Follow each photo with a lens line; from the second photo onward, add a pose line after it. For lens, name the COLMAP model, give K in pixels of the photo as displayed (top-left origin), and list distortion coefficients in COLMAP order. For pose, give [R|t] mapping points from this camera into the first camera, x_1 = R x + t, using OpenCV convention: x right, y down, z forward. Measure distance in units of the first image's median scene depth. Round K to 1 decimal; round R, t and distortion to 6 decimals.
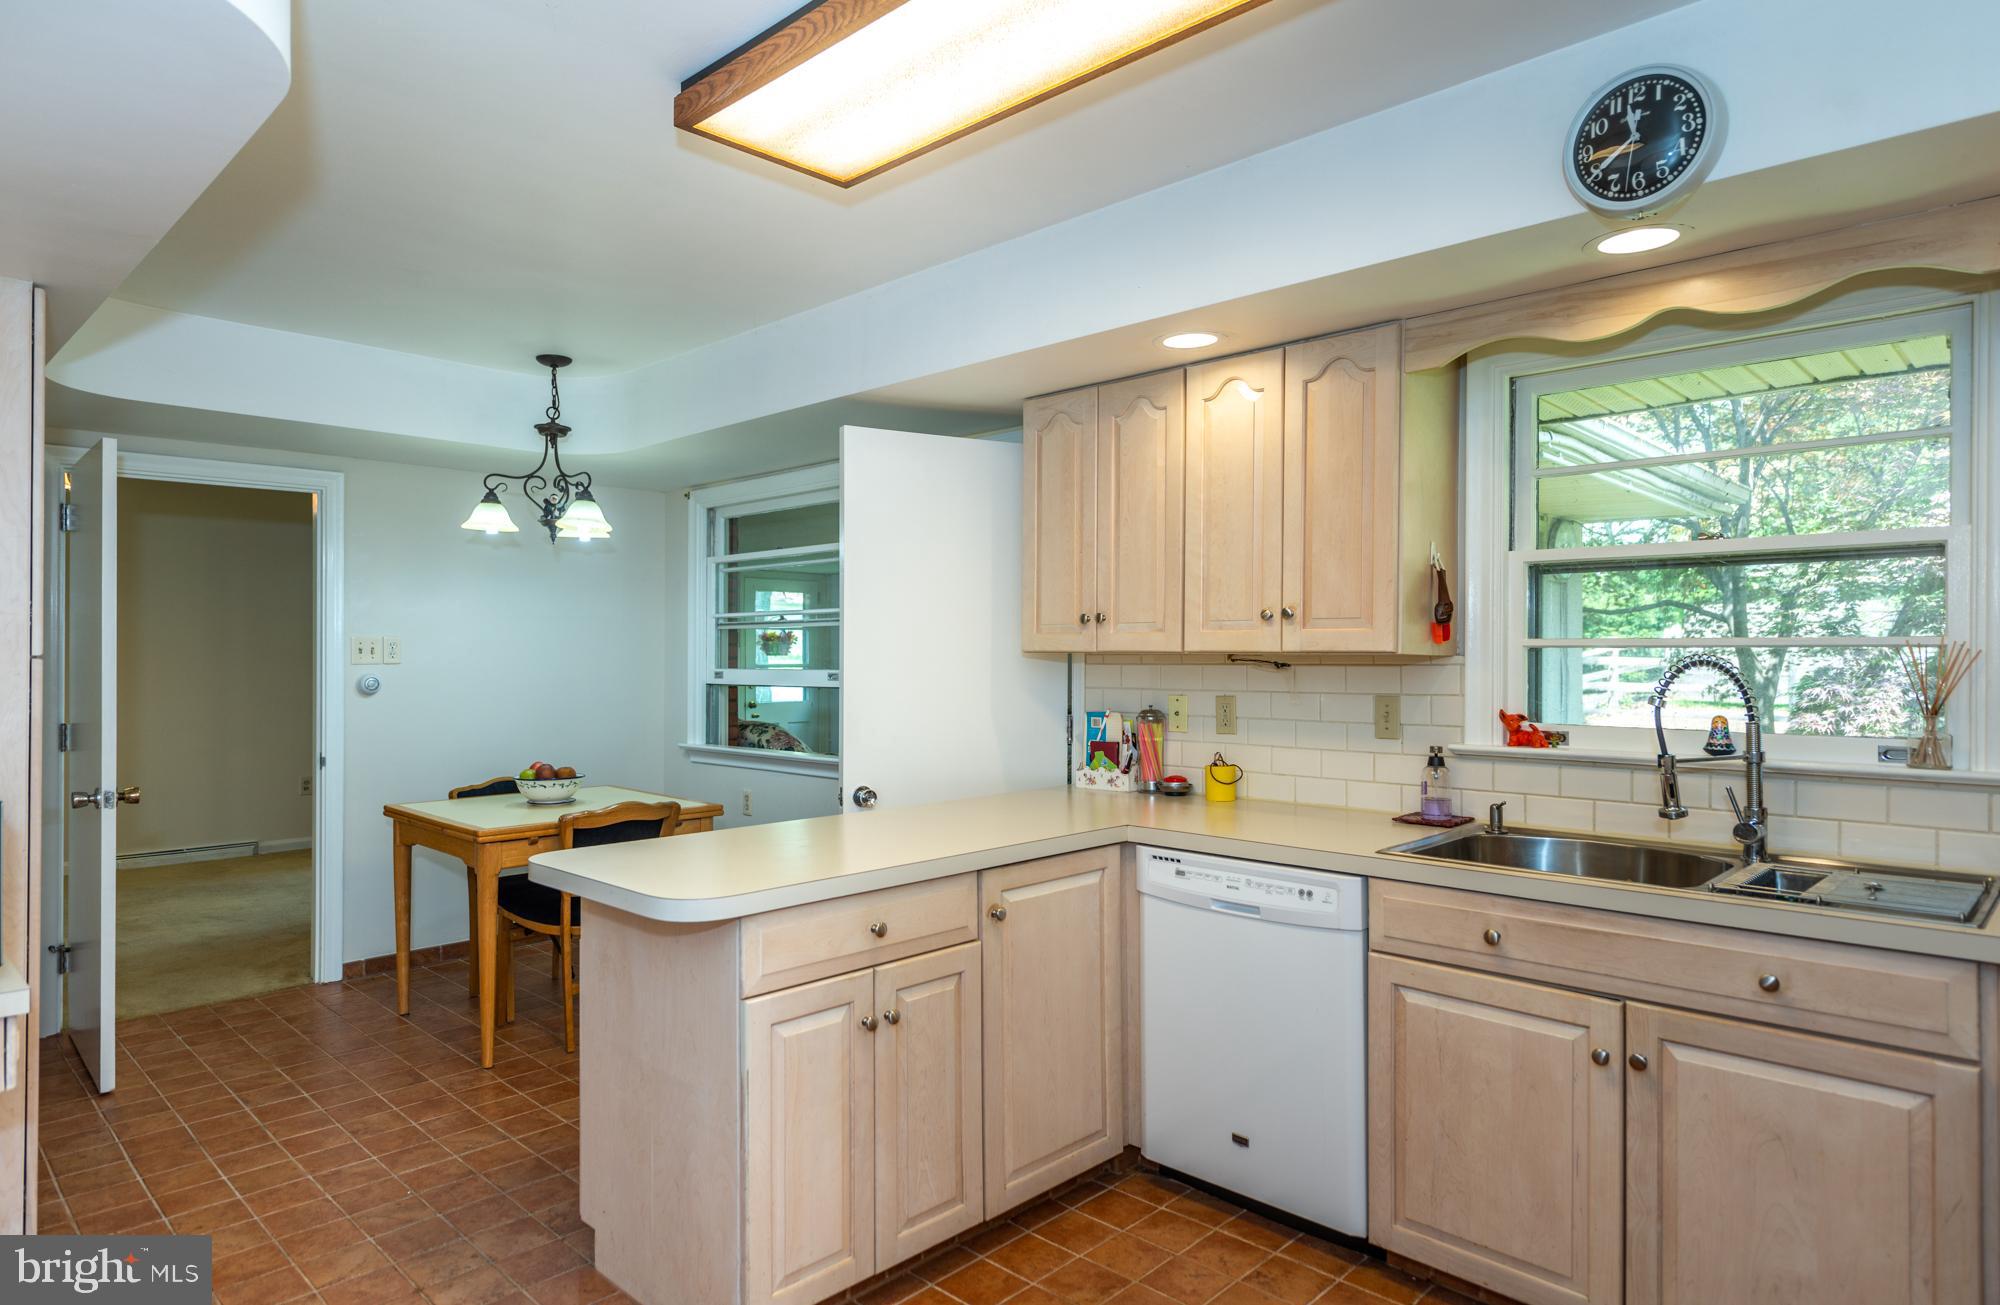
lens RADIAL K [[1145.1, 0, 1010.2], [0, 1145.1, 647.6], [0, 0, 1]] dist [0.004243, -0.002988]
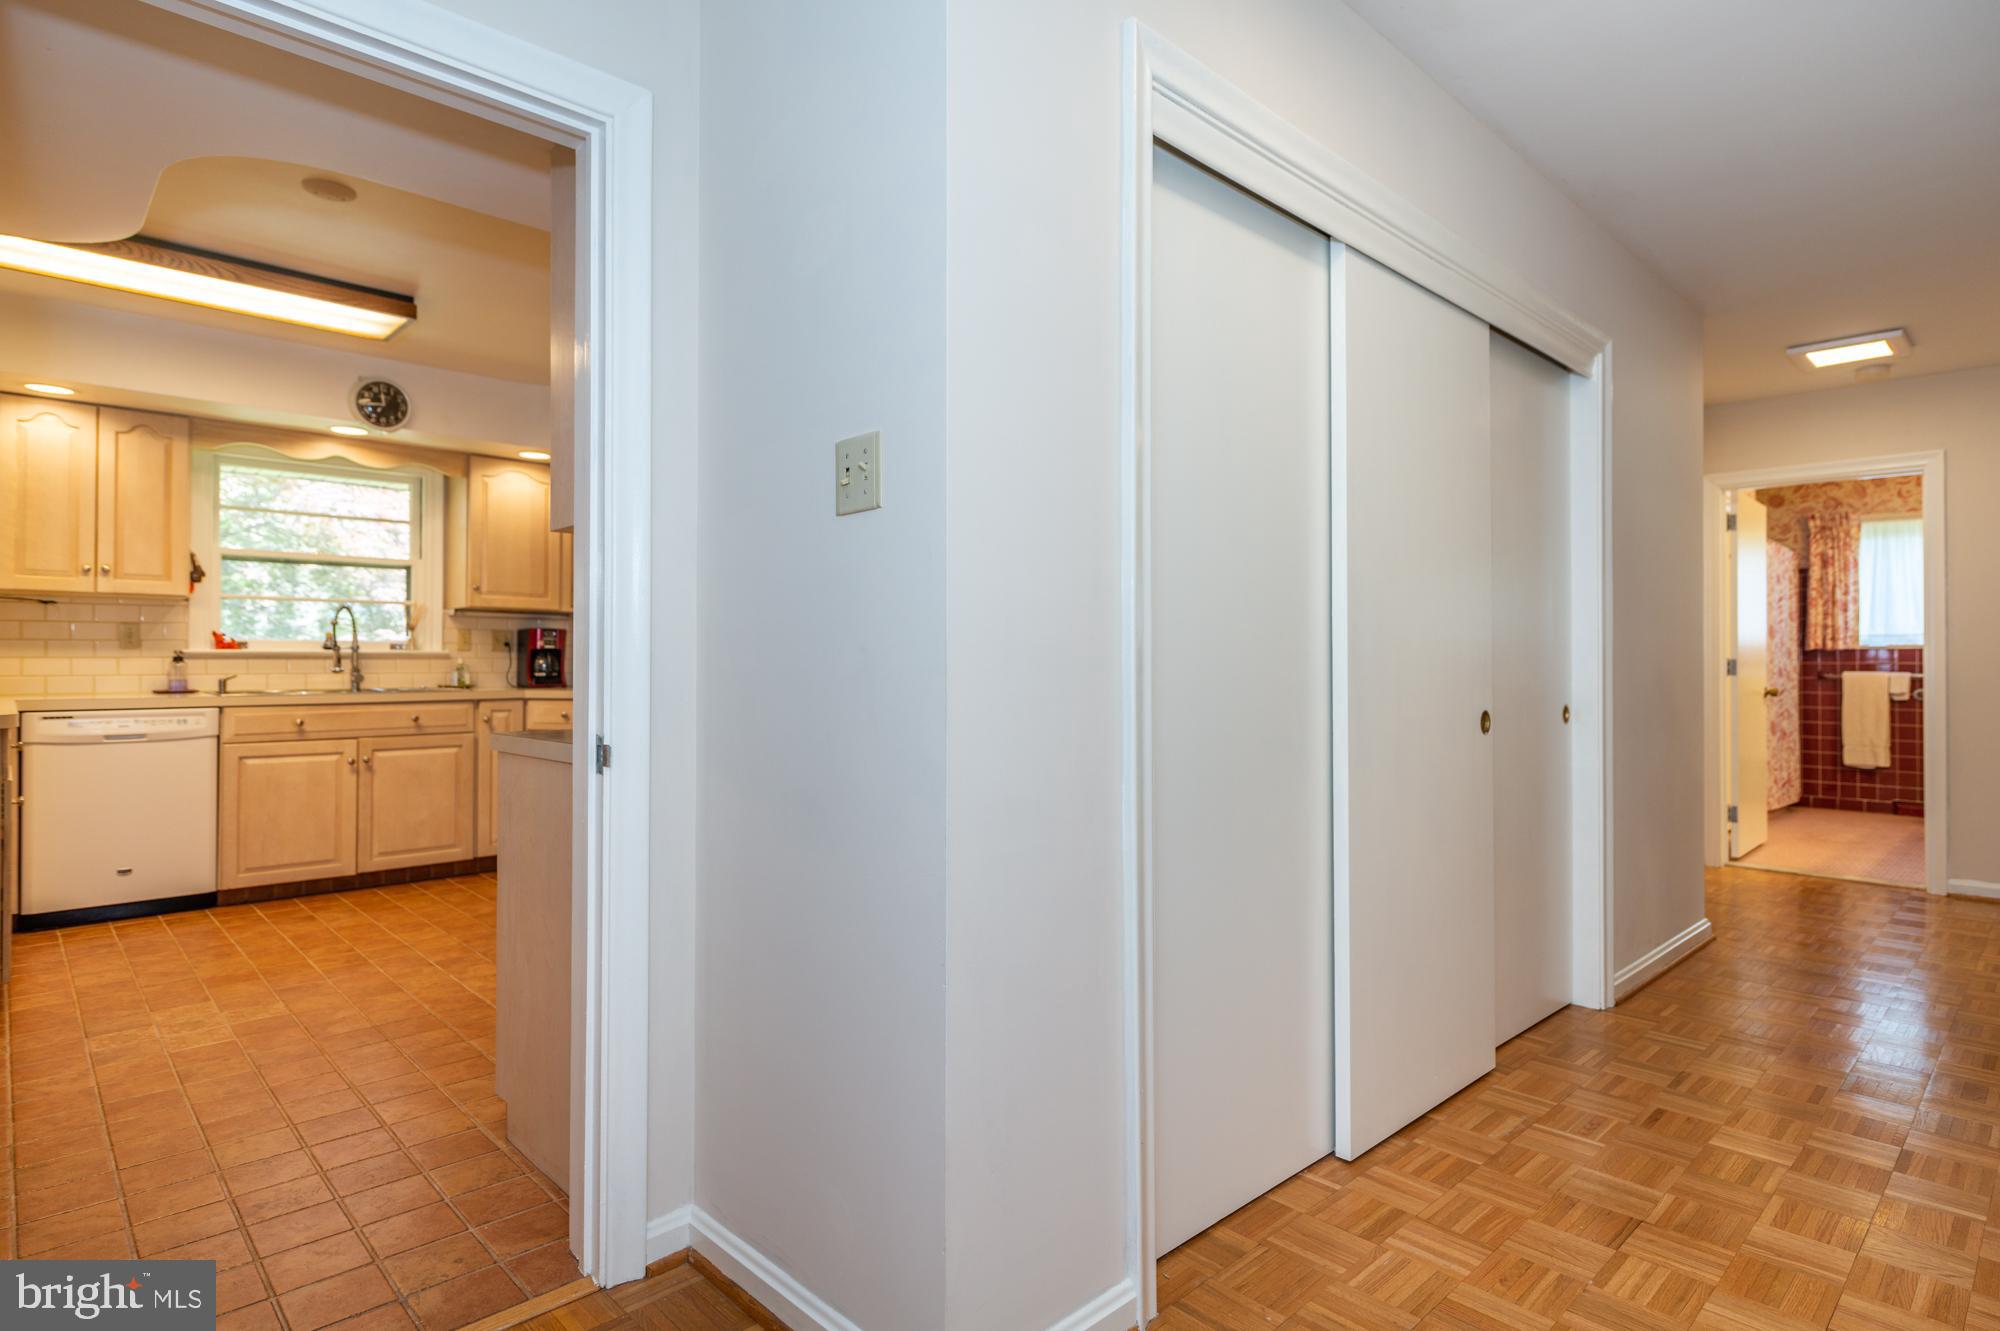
lens RADIAL K [[1065.4, 0, 1011.7], [0, 1065.4, 654.8], [0, 0, 1]] dist [-0.003258, -0.001715]
pose [[0.035265, 0.003381, 0.999372, -1.438292], [-0.010958, 0.999935, -0.002996, 0.096053], [-0.999318, -0.010845, 0.035300, -0.420597]]
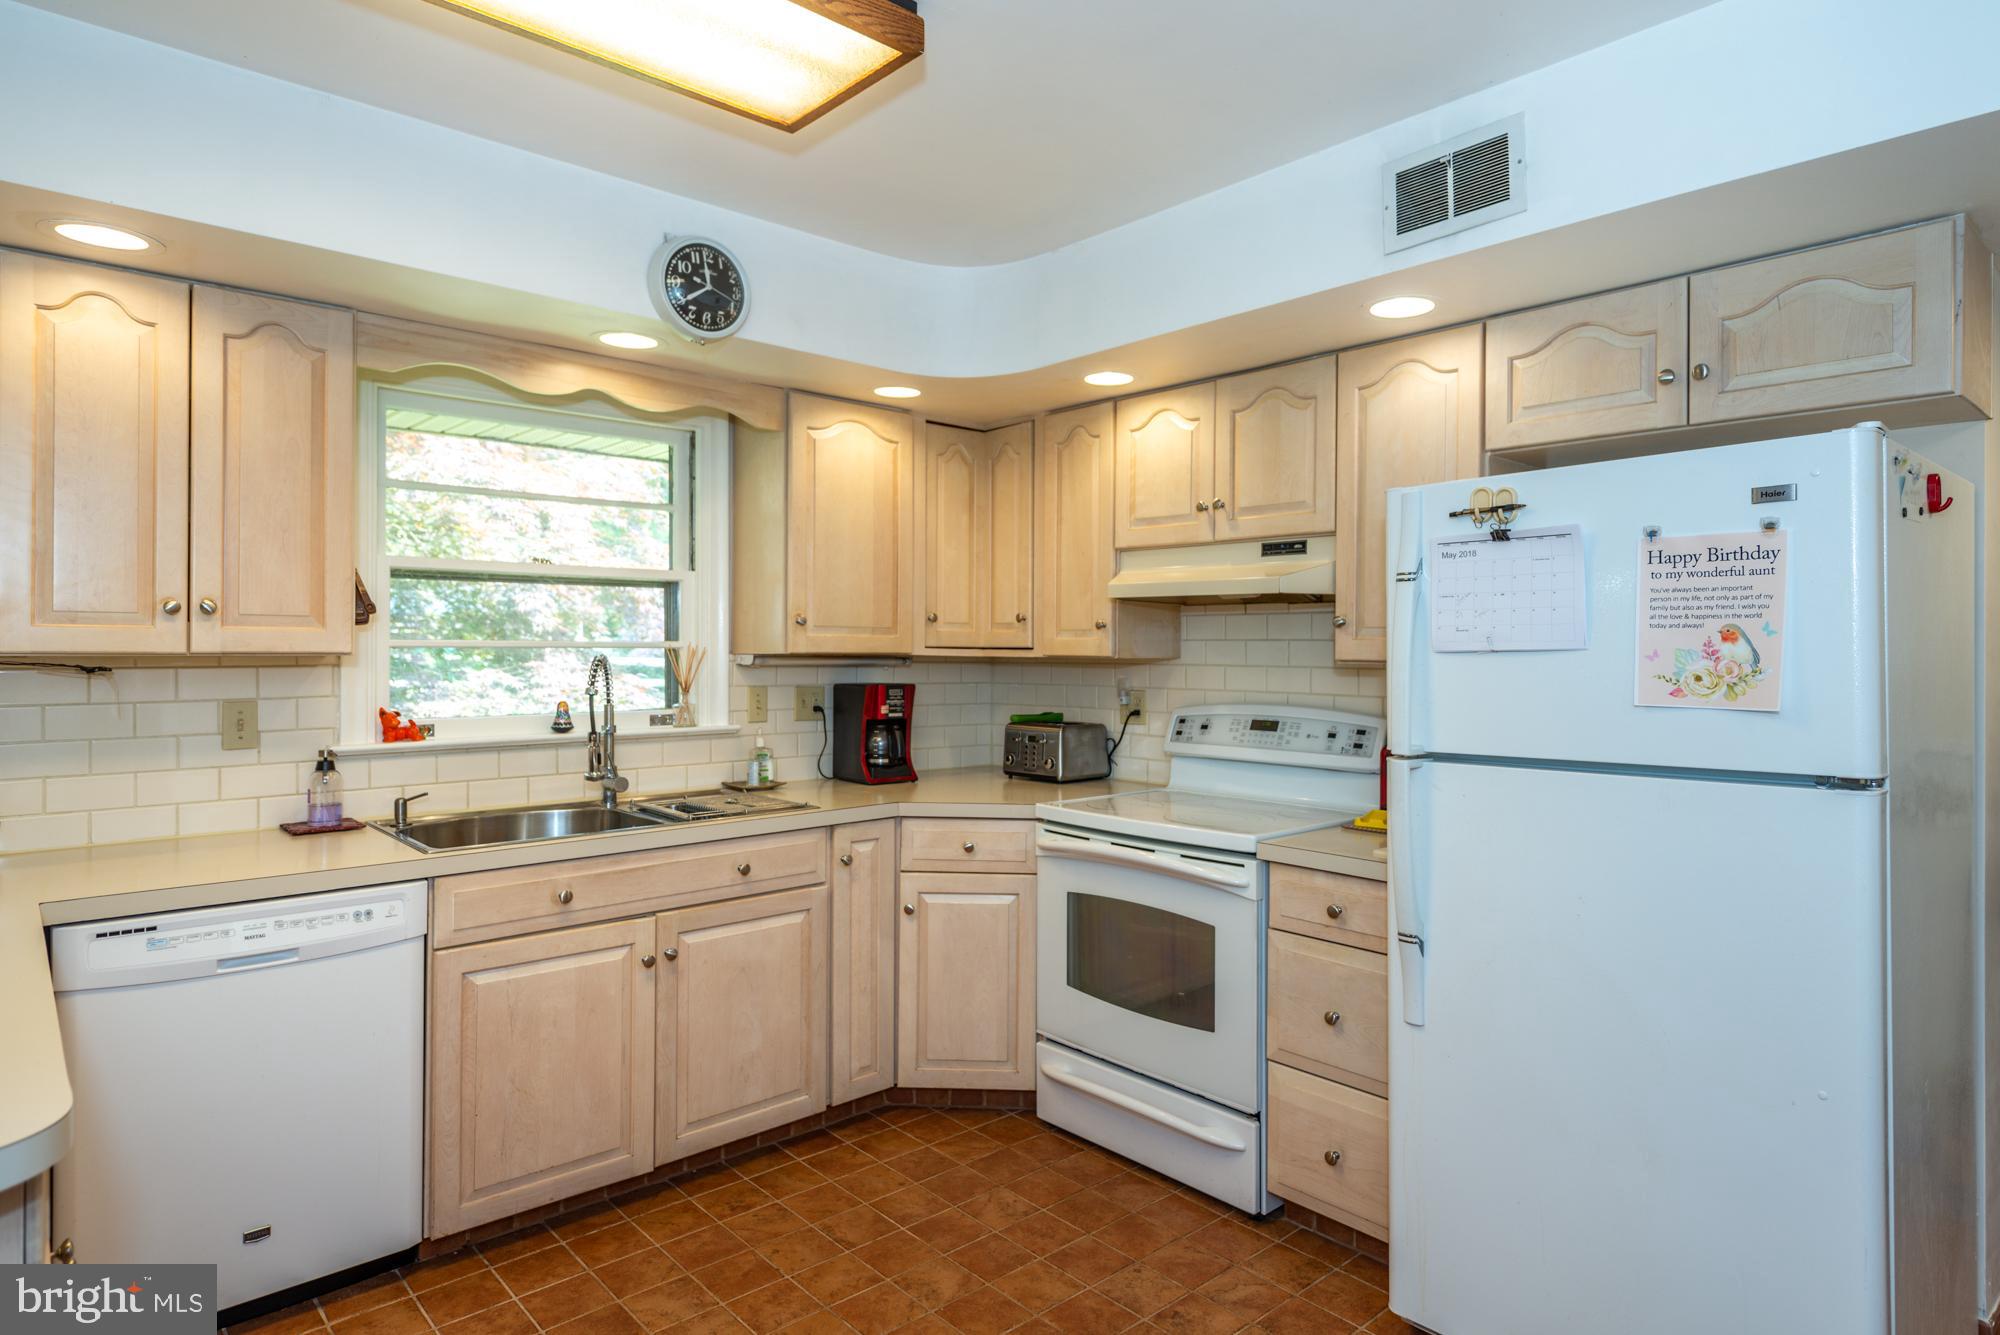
lens RADIAL K [[1123.3, 0, 992.4], [0, 1123.3, 640.0], [0, 0, 1]] dist [0.000799, -0.000692]
pose [[0.070751, 0.004900, 0.997482, -0.618060], [-0.008375, 0.999956, -0.004318, -0.008461], [-0.997459, -0.008048, 0.070789, 0.428514]]
